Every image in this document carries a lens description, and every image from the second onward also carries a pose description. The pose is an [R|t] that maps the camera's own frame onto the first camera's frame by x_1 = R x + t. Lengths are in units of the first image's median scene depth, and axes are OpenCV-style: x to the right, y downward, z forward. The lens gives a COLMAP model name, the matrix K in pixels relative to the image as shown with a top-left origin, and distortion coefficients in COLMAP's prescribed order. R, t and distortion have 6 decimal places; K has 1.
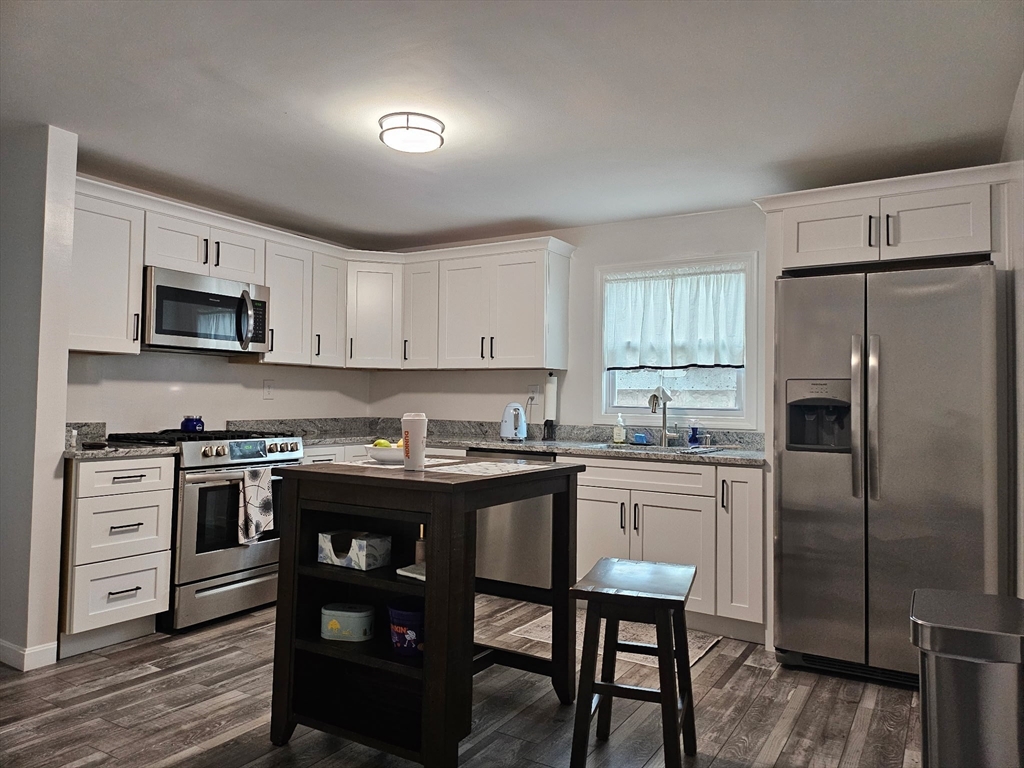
lens RADIAL K [[726.2, 0, 513.6], [0, 726.2, 376.9], [0, 0, 1]] dist [0.097358, -0.100890]
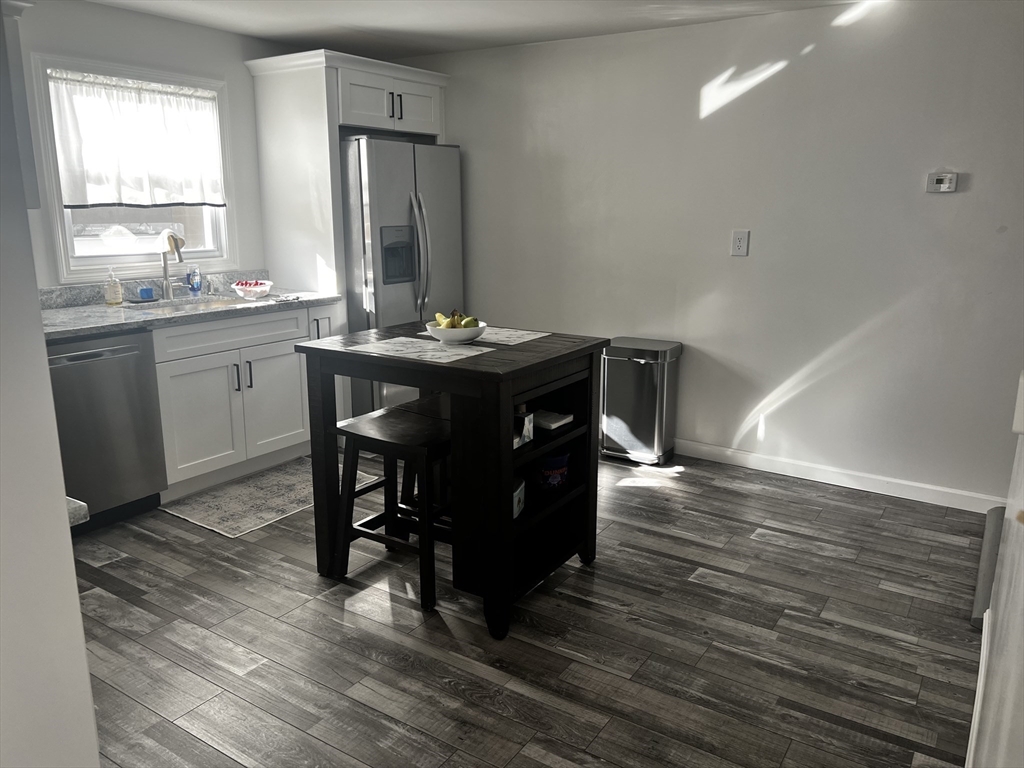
lens RADIAL K [[777.8, 0, 511.4], [0, 777.8, 368.6], [0, 0, 1]] dist [0.061170, -0.001481]
pose [[0.046293, -0.226942, 0.972807, -0.879168], [-0.035491, 0.972863, 0.228644, -0.066442], [-0.998297, -0.045111, 0.036982, 0.676297]]
